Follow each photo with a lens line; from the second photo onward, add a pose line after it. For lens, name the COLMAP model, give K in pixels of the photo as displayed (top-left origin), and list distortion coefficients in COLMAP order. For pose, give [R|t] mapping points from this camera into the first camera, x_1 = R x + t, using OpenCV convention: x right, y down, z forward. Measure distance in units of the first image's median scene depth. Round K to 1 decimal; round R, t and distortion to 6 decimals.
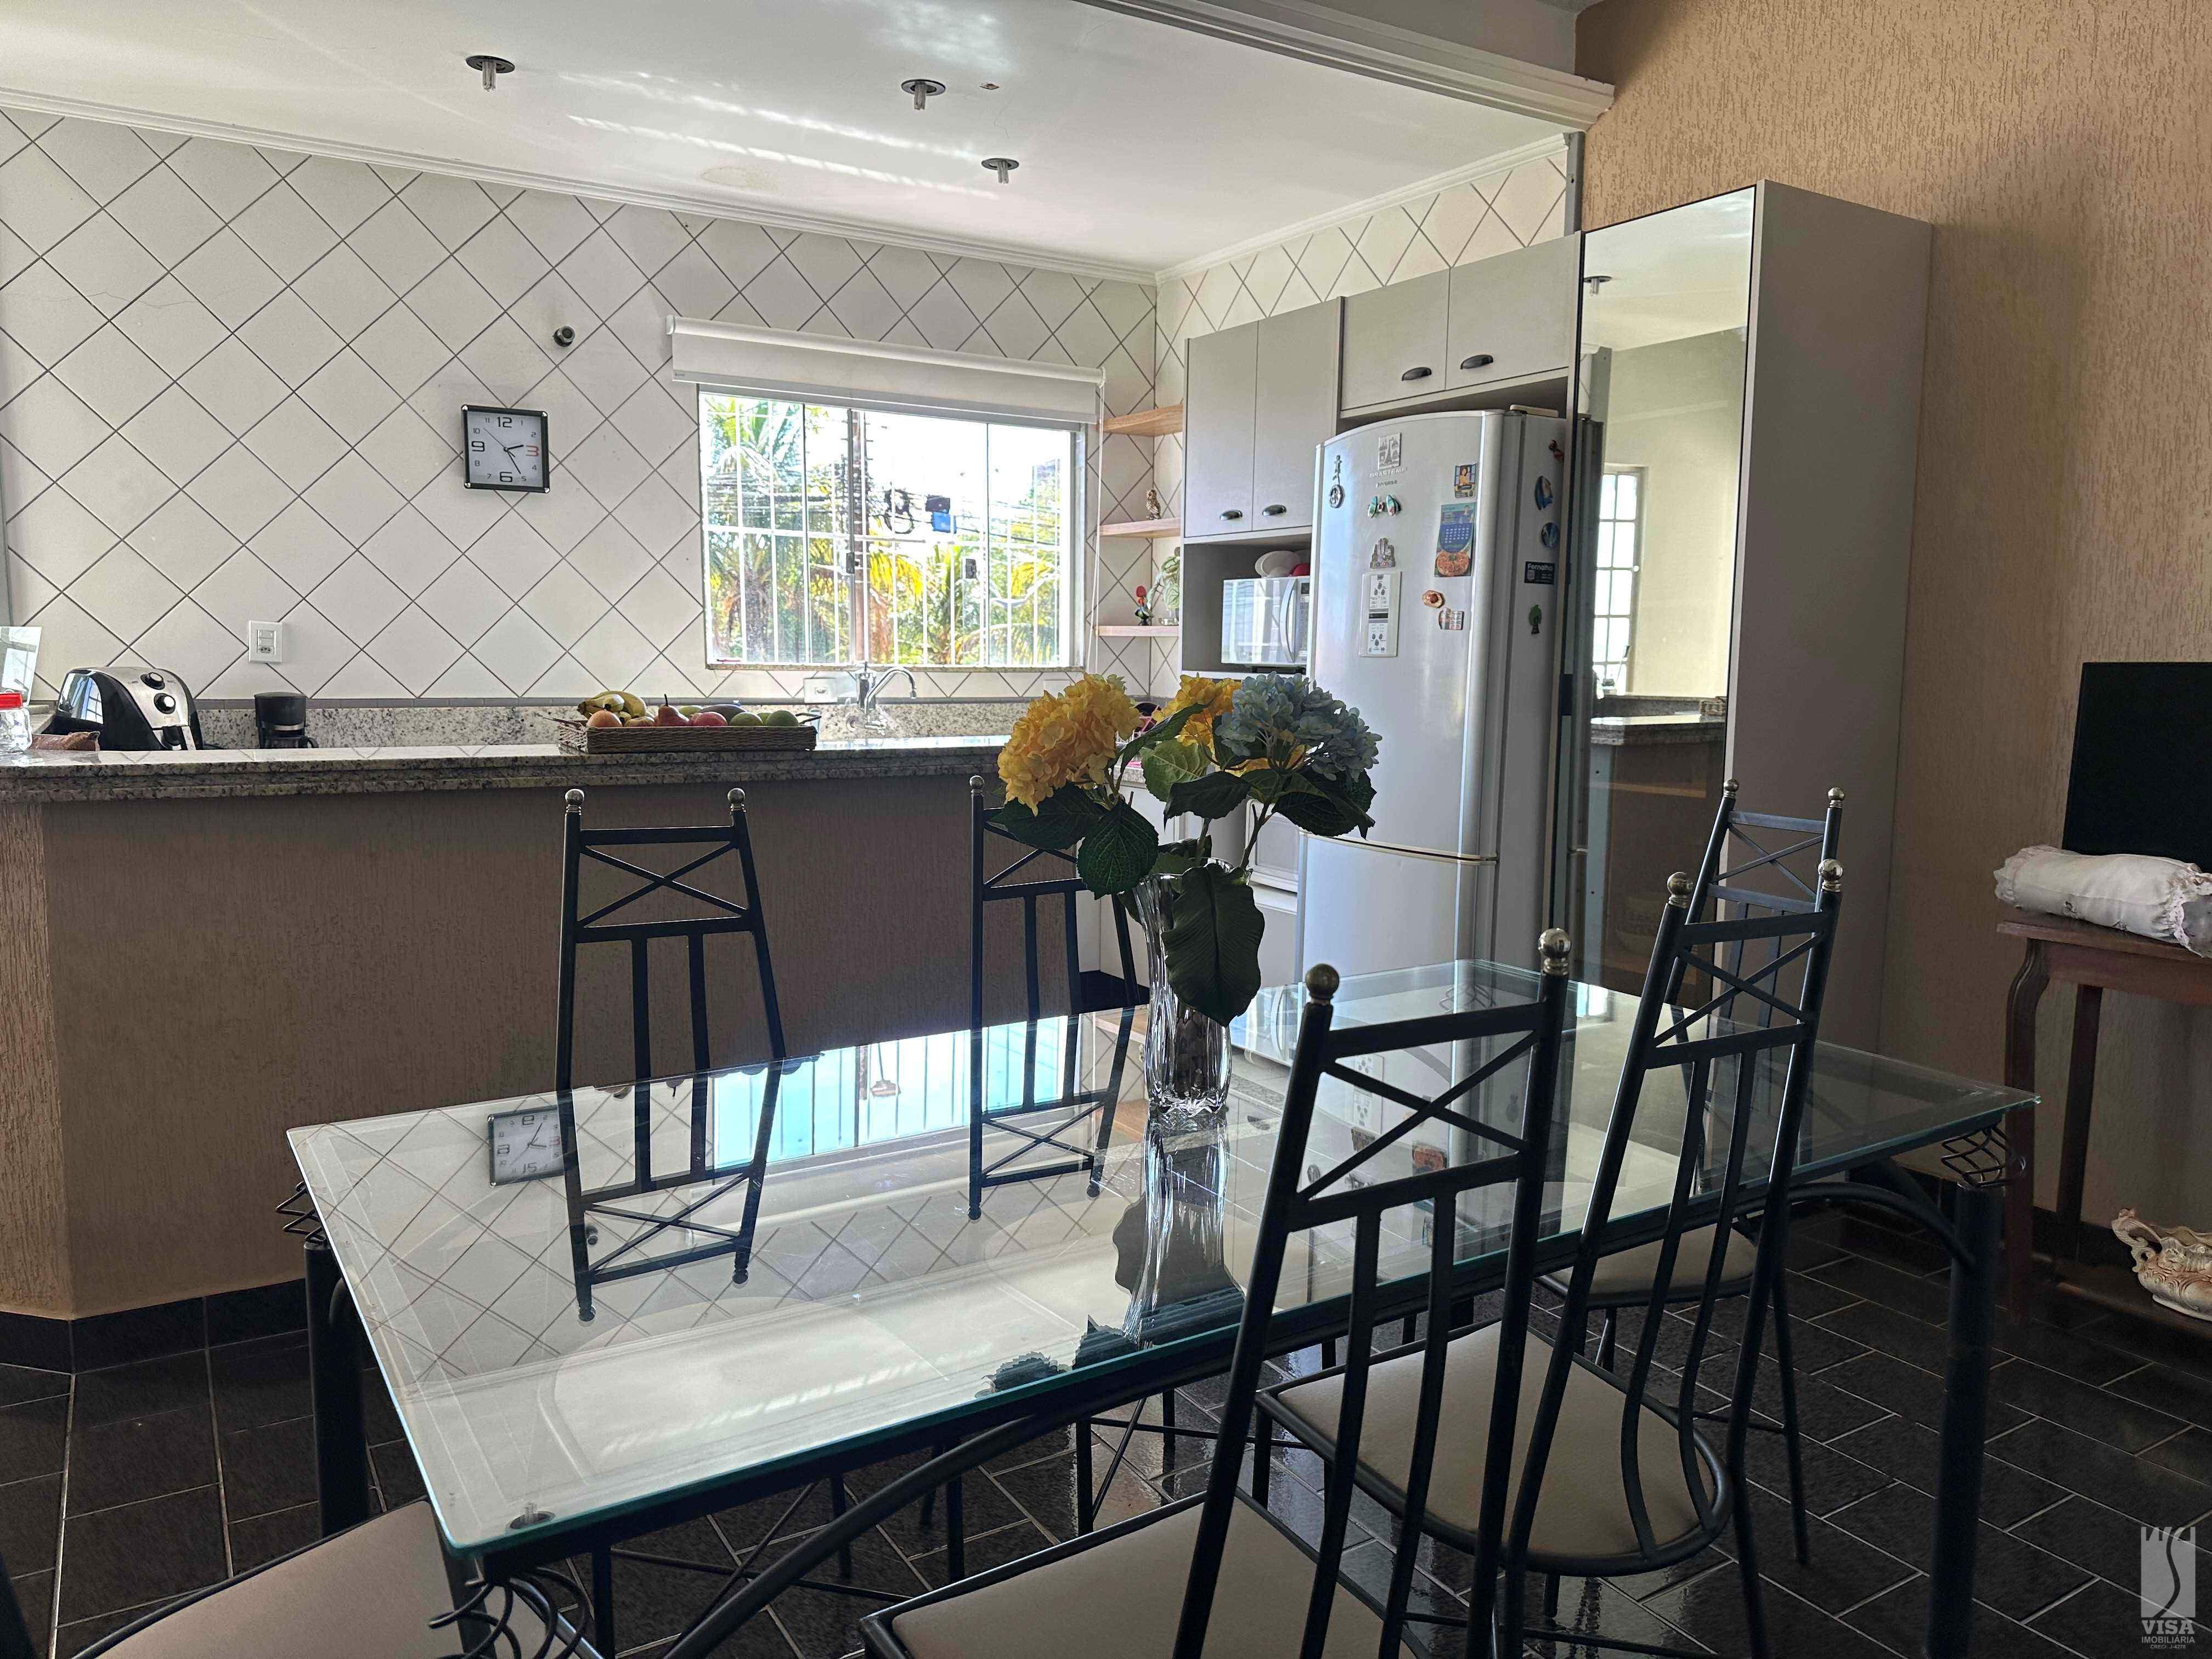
lens RADIAL K [[1550.4, 0, 1134.6], [0, 1550.4, 834.5], [0, 0, 1]] dist [0.097676, -0.133257]
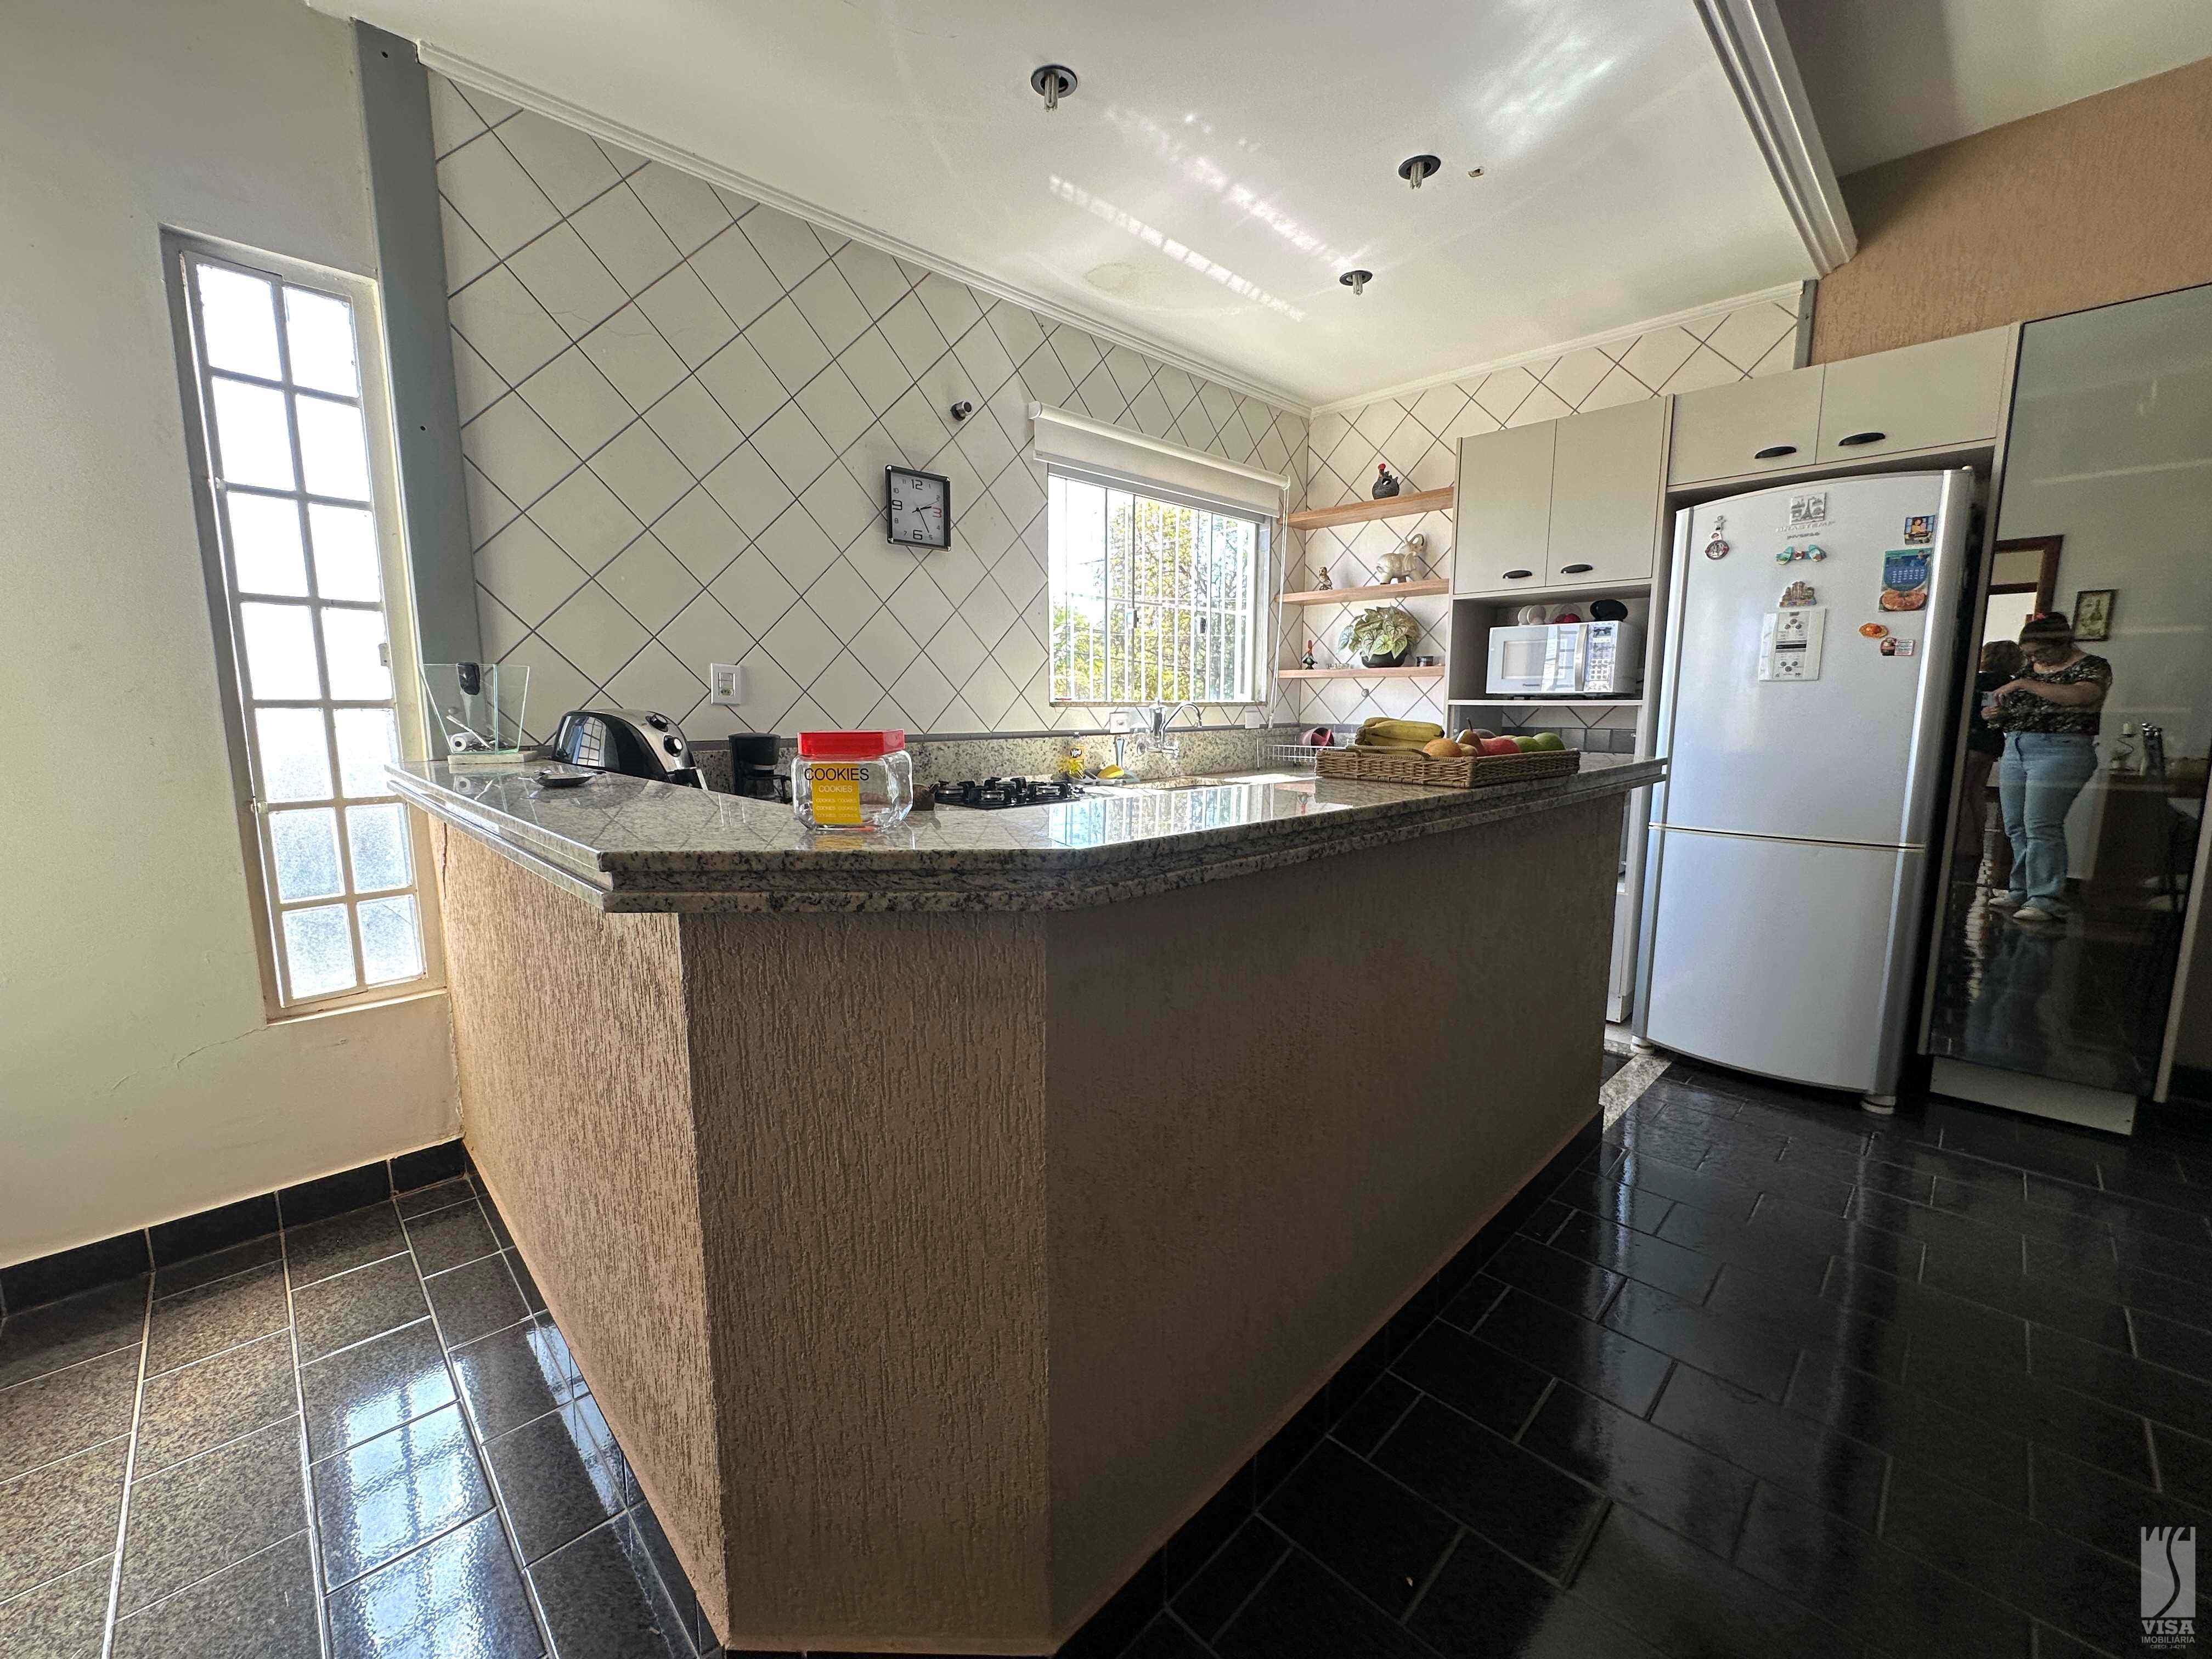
lens RADIAL K [[891.3, 0, 1121.8], [0, 891.3, 827.2], [0, 0, 1]] dist [-0.001992, -0.000234]
pose [[0.975953, -0.043605, 0.213576, -0.585905], [0.039160, 0.998920, 0.024999, -0.045839], [-0.214436, -0.016034, 0.976607, 0.514177]]
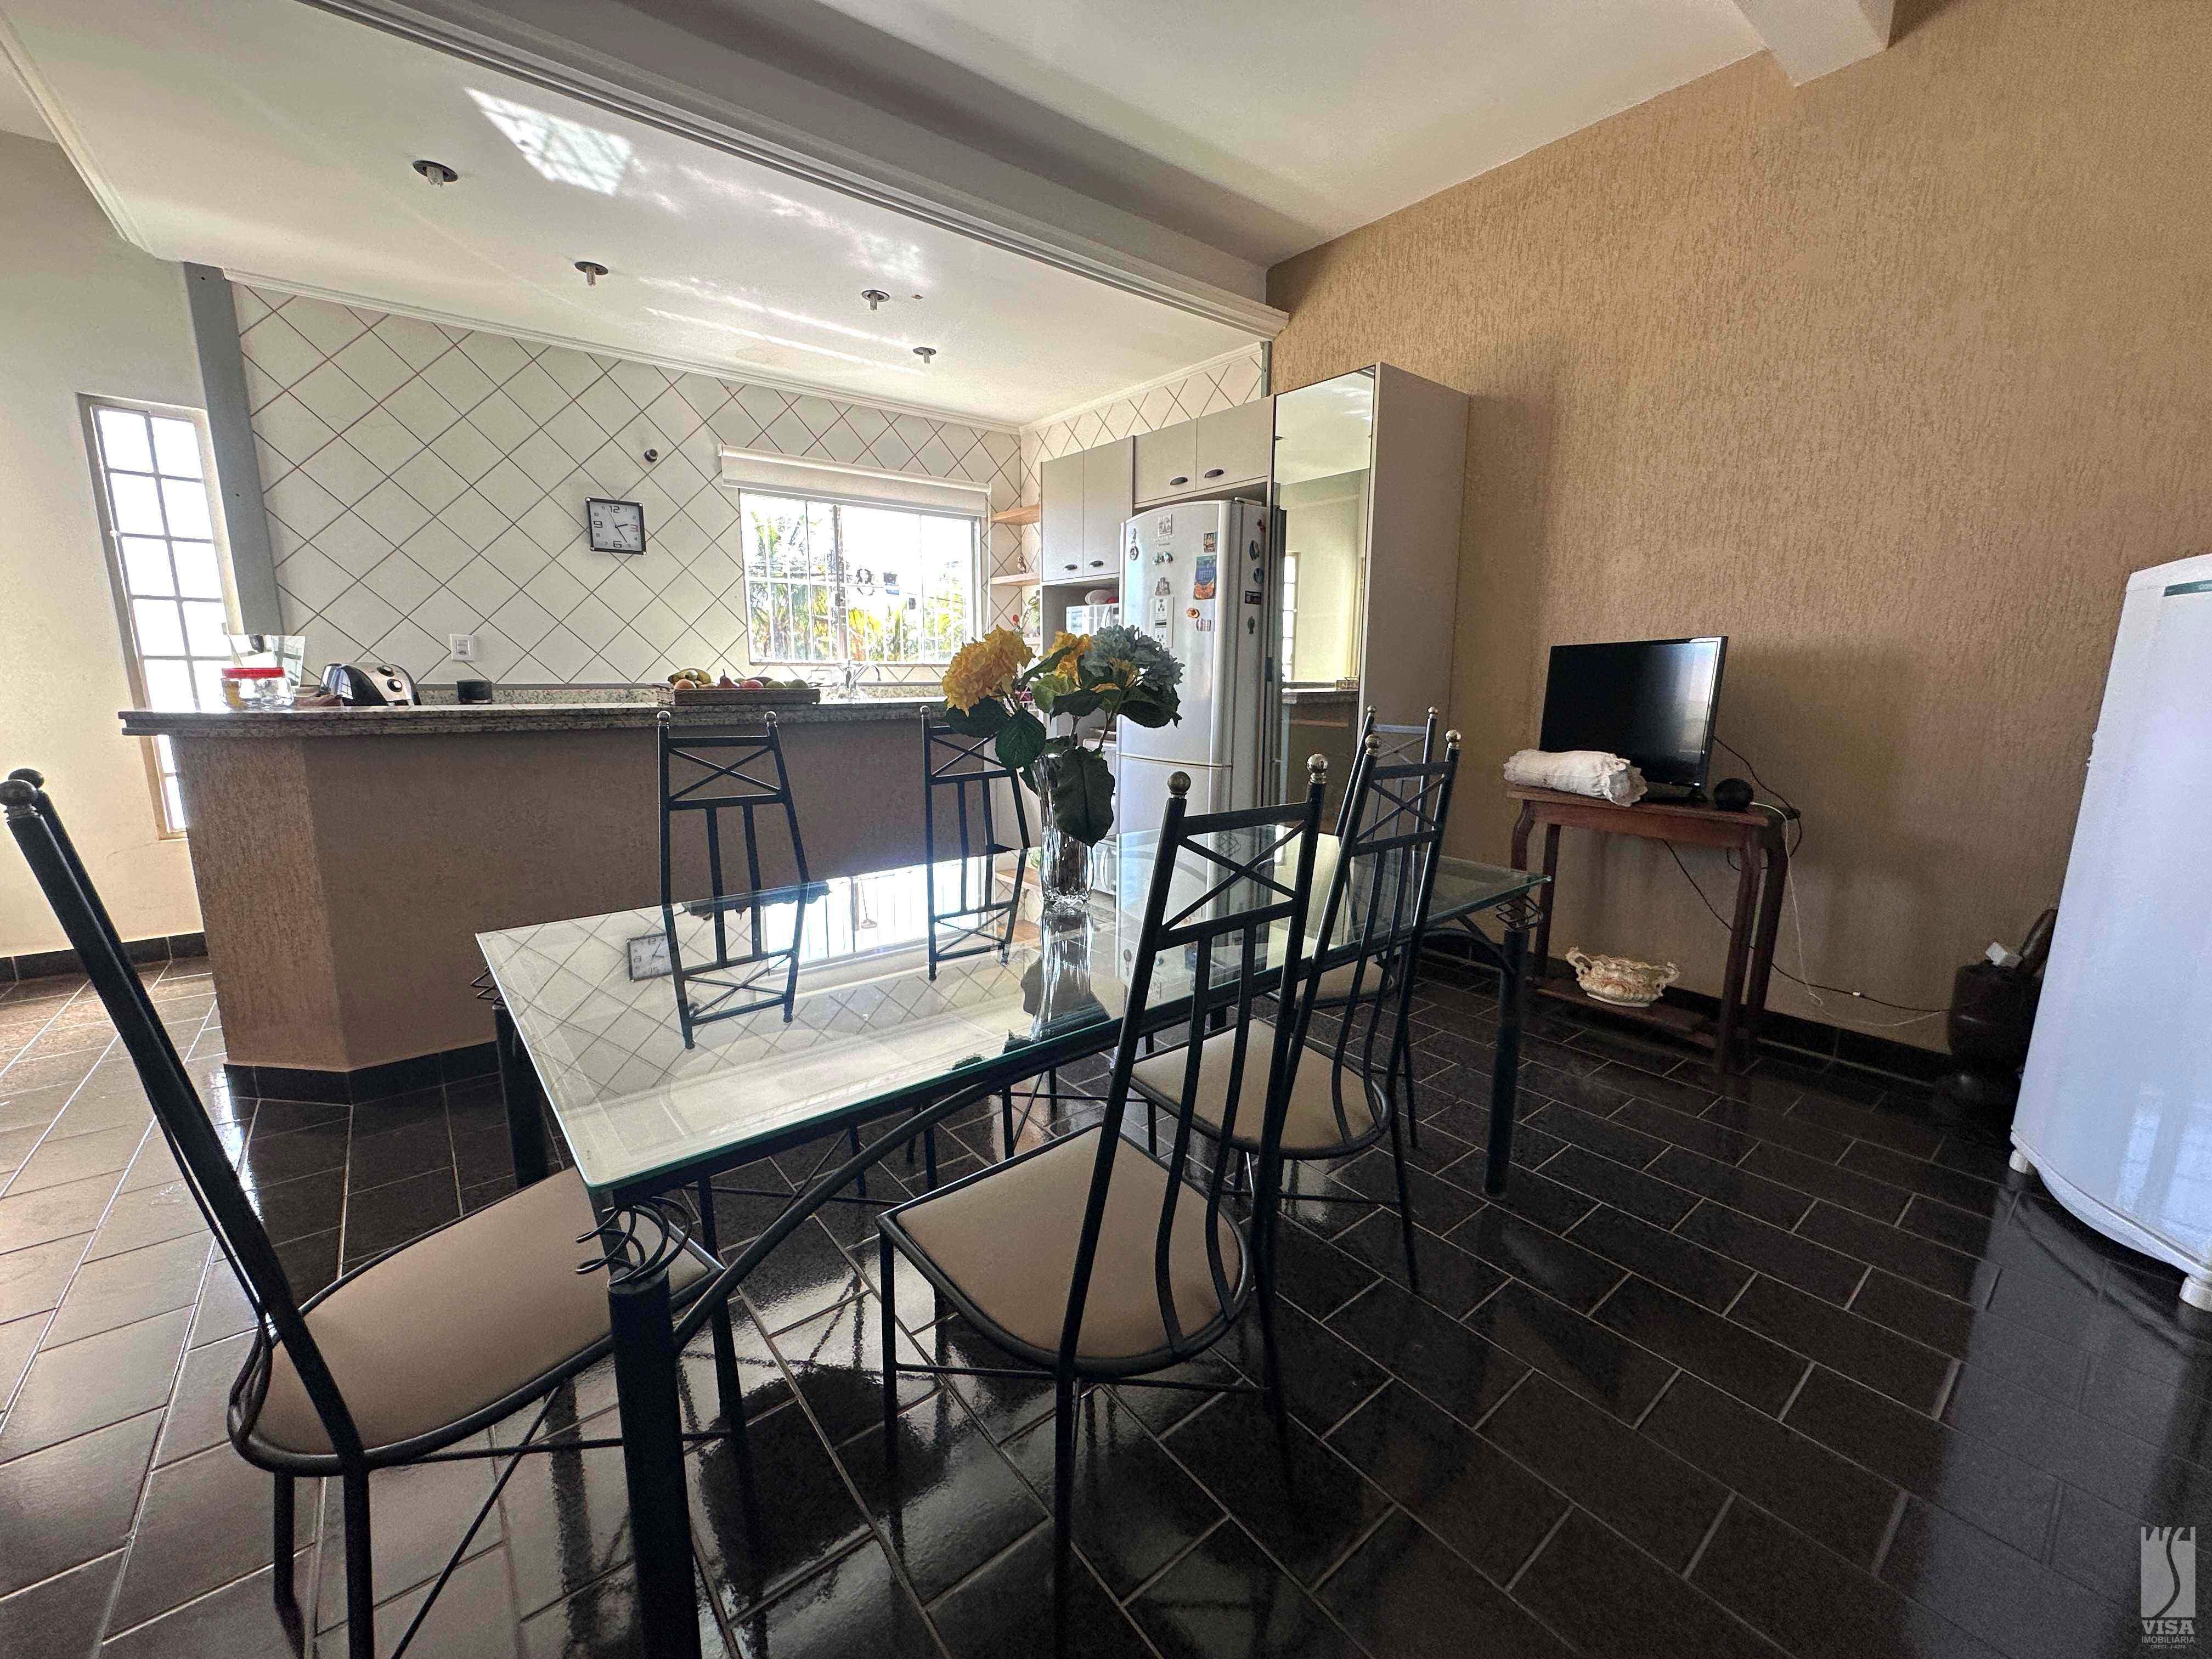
lens RADIAL K [[885.5, 0, 1110.5], [0, 885.5, 826.5], [0, 0, 1]] dist [-0.000448, 0.000248]
pose [[0.993493, -0.027211, 0.110591, -0.011306], [0.020679, 0.997997, 0.059790, 0.023990], [-0.111996, -0.057114, 0.992066, 0.046775]]
